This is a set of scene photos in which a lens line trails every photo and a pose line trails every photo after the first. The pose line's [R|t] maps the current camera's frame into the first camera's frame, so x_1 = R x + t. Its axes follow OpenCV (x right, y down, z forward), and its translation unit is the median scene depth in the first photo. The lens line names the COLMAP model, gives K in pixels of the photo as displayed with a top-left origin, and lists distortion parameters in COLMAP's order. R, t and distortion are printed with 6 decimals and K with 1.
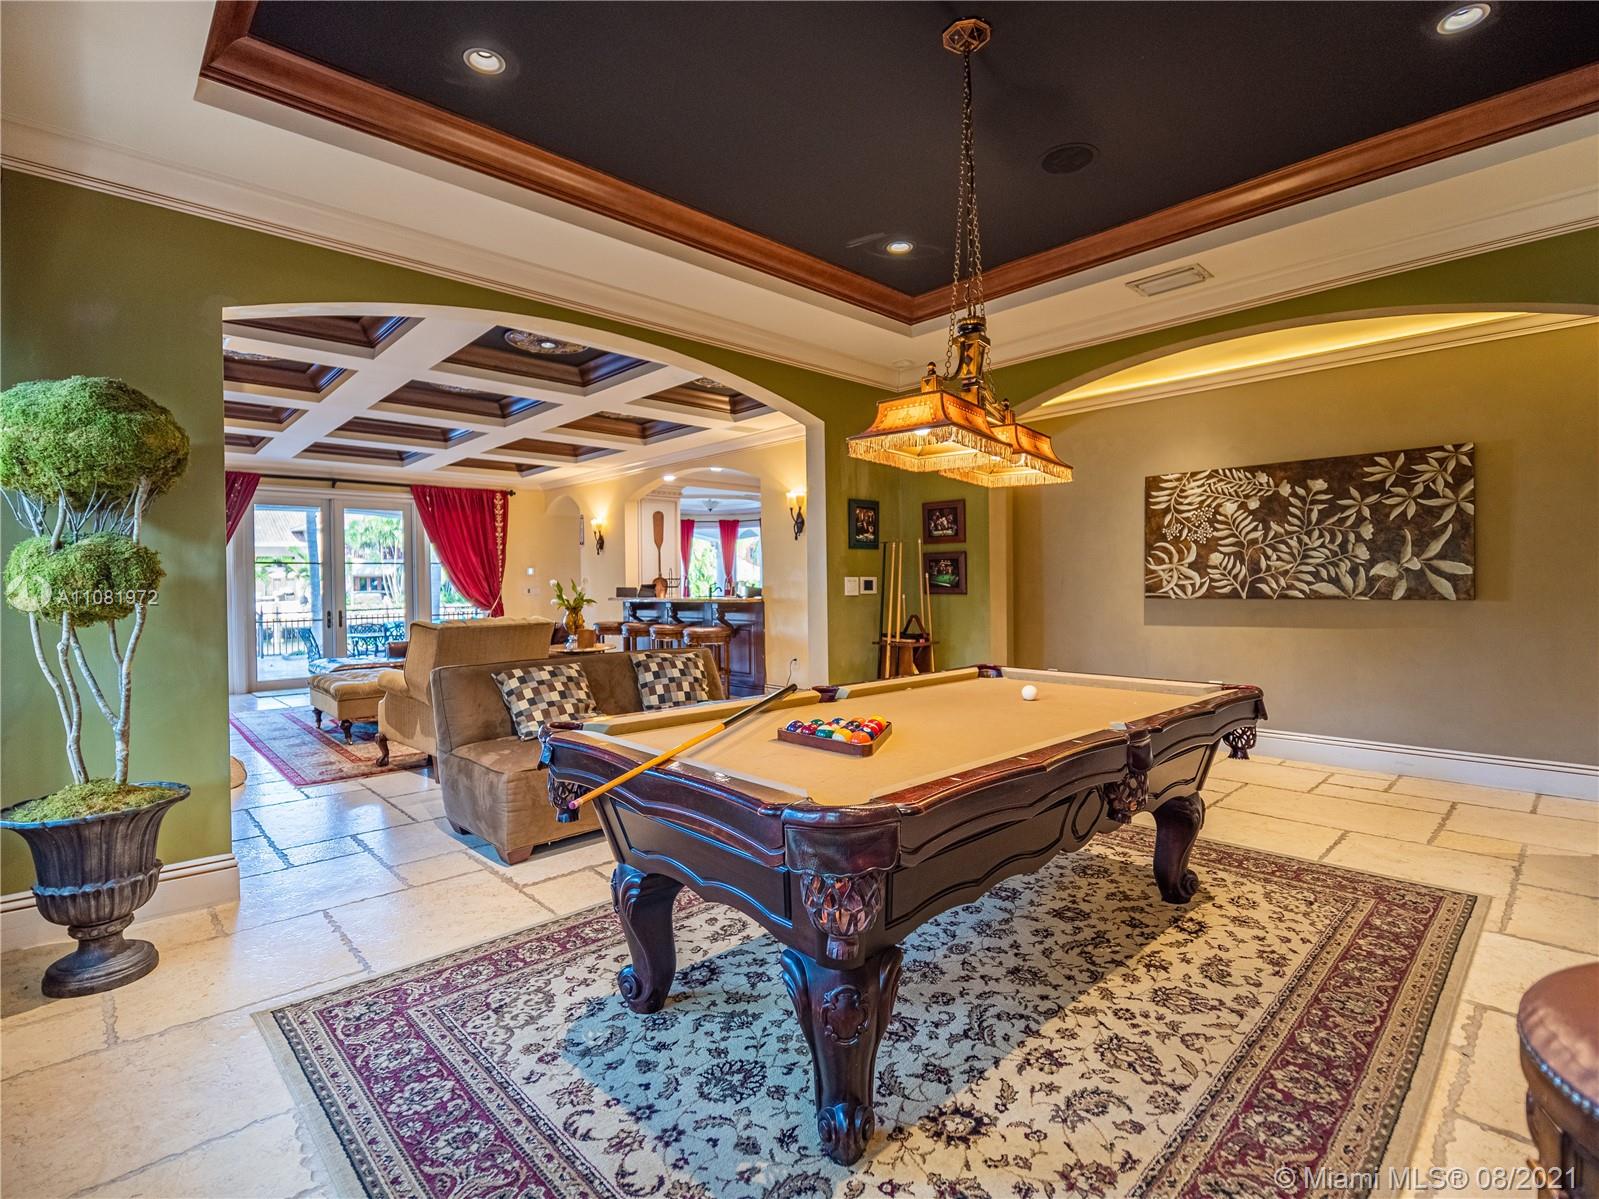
lens RADIAL K [[753.6, 0, 798.7], [0, 753.6, 592.8], [0, 0, 1]] dist [-0.010151, 0.000896]
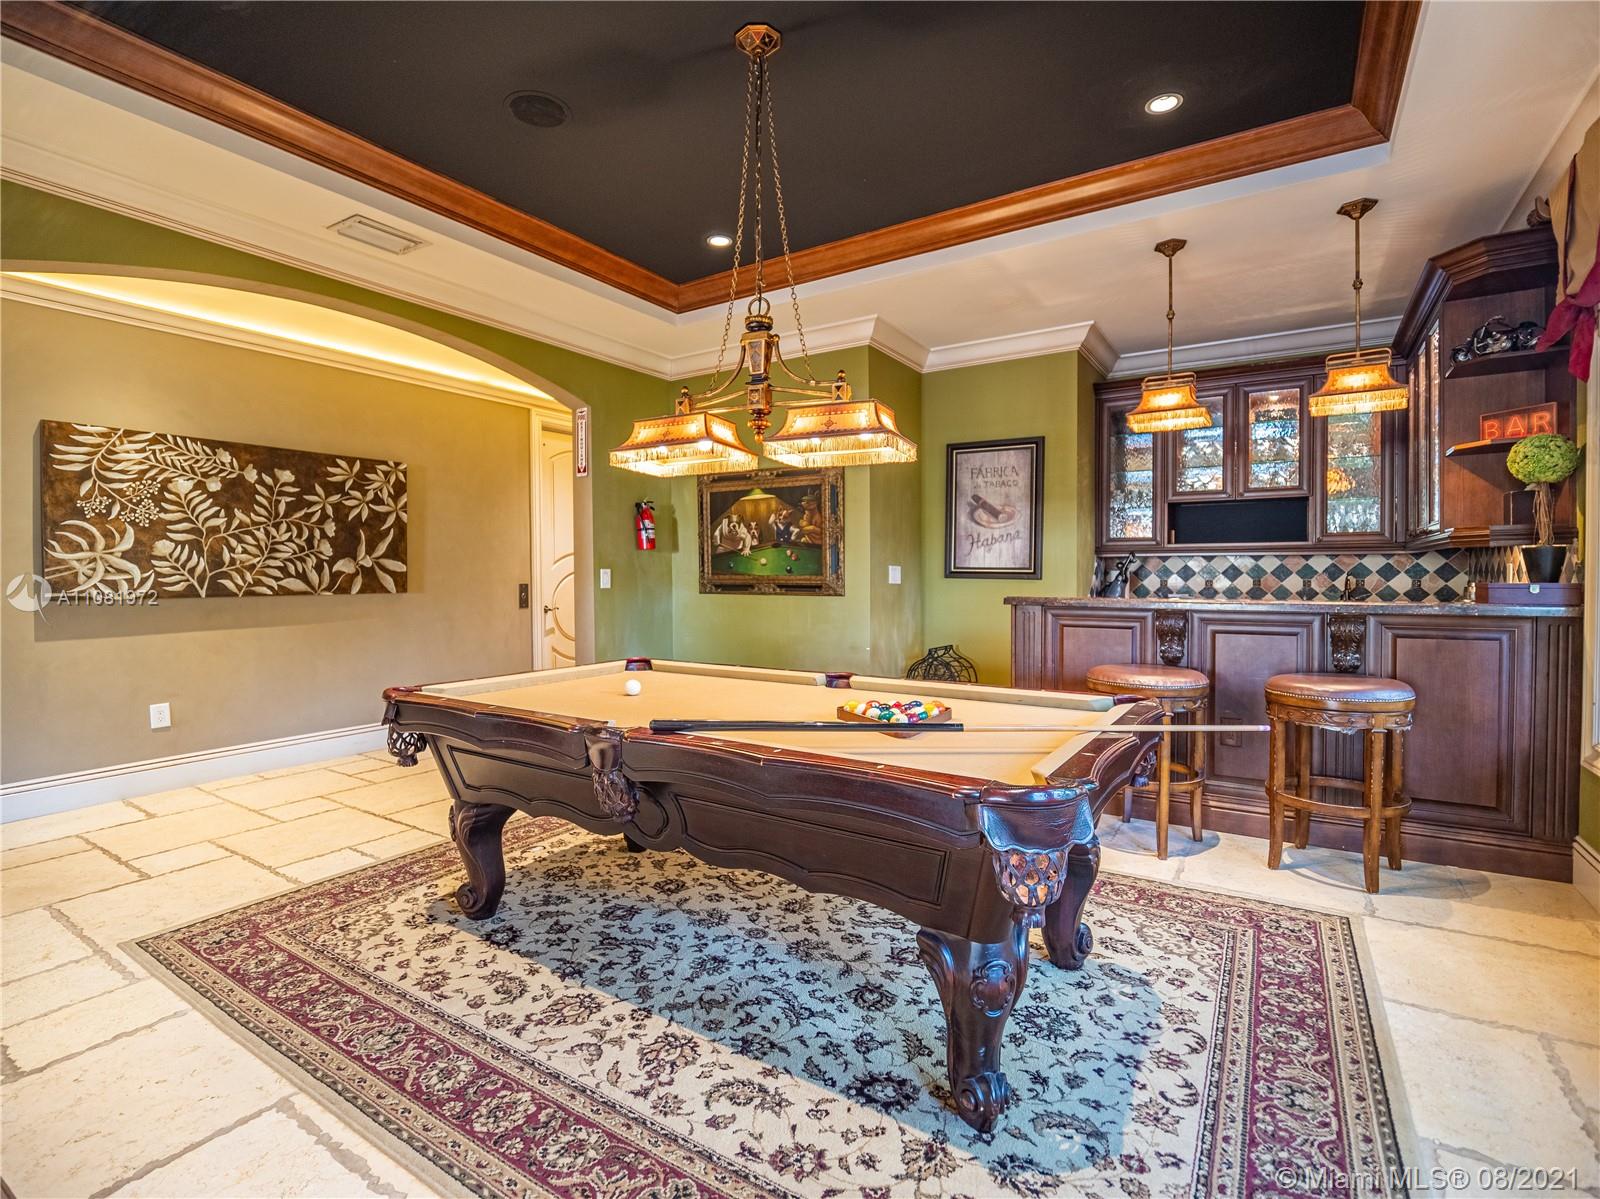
lens RADIAL K [[754.0, 0, 799.6], [0, 754.0, 591.4], [0, 0, 1]] dist [-0.010151, 0.000896]
pose [[-0.223857, -0.012908, 0.974537, -0.407776], [0.016435, 0.999720, 0.017017, -0.002179], [-0.974483, 0.019826, -0.223582, 0.603608]]
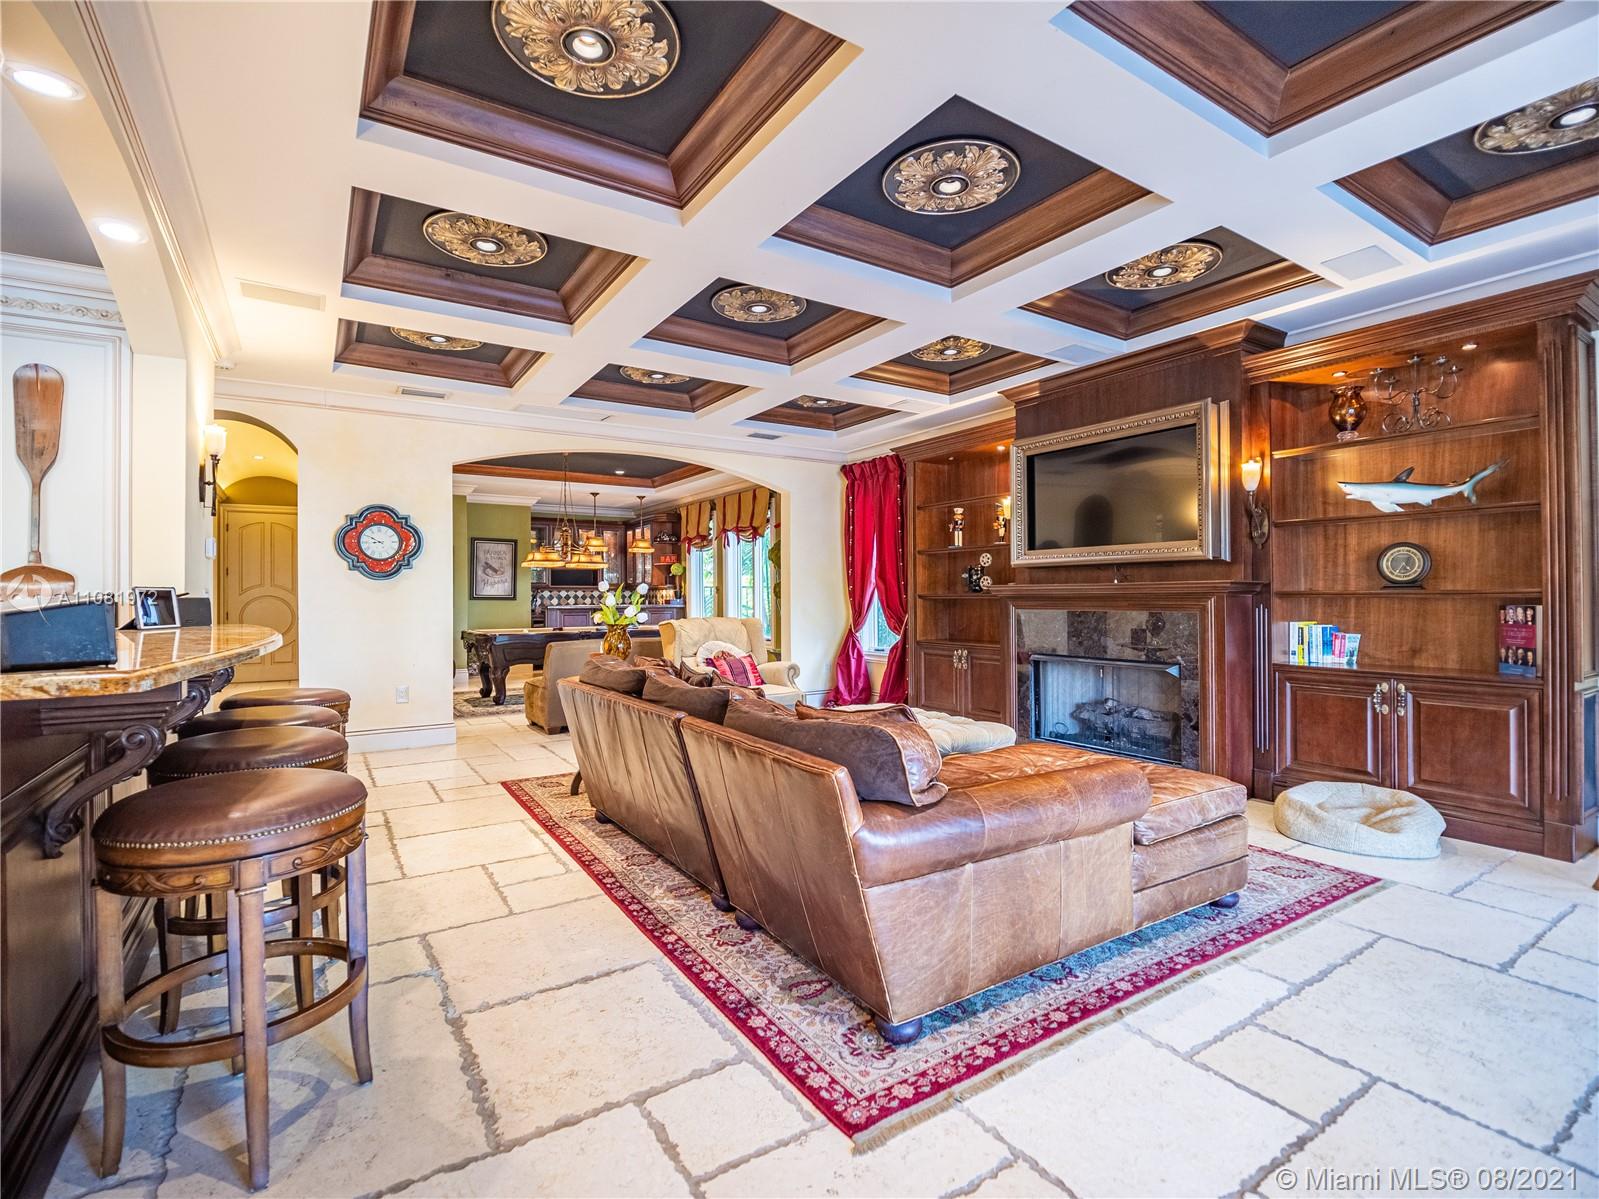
lens RADIAL K [[753.6, 0, 797.3], [0, 753.6, 597.2], [0, 0, 1]] dist [-0.010151, 0.000896]
pose [[-0.979932, 0.015625, 0.198718, -0.608845], [0.018242, 0.999769, 0.011344, -0.008809], [-0.198495, 0.014741, -0.979991, 1.367769]]
